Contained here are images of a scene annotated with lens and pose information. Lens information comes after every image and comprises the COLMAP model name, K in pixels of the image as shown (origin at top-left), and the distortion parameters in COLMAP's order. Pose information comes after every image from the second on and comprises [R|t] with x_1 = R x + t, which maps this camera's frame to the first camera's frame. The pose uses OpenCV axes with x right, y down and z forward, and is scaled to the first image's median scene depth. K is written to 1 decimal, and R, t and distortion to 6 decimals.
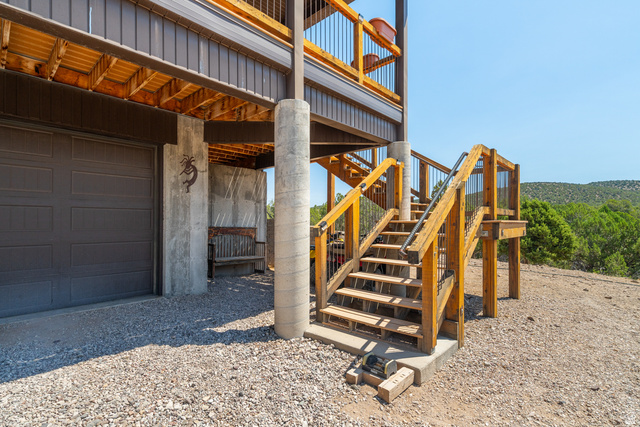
lens RADIAL K [[311.5, 0, 320.0], [0, 311.5, 213.5], [0, 0, 1]] dist [-0.000700, 0.000086]
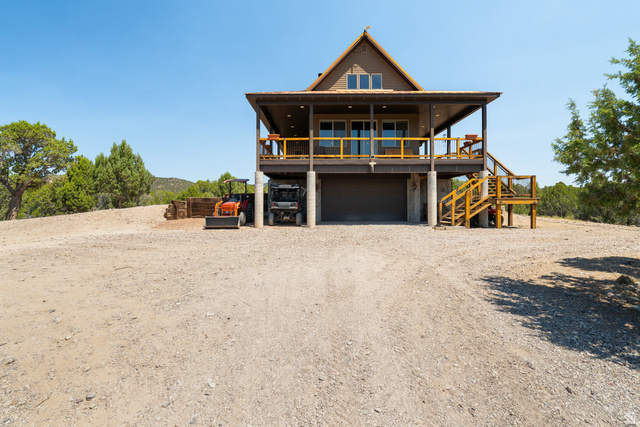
lens RADIAL K [[311.5, 0, 320.0], [0, 311.5, 213.5], [0, 0, 1]] dist [-0.000700, 0.000086]
pose [[0.674943, 0.010359, -0.737797, 1.439182], [0.022237, 0.999162, 0.034371, 0.024844], [0.737534, -0.039605, 0.674147, -2.122343]]
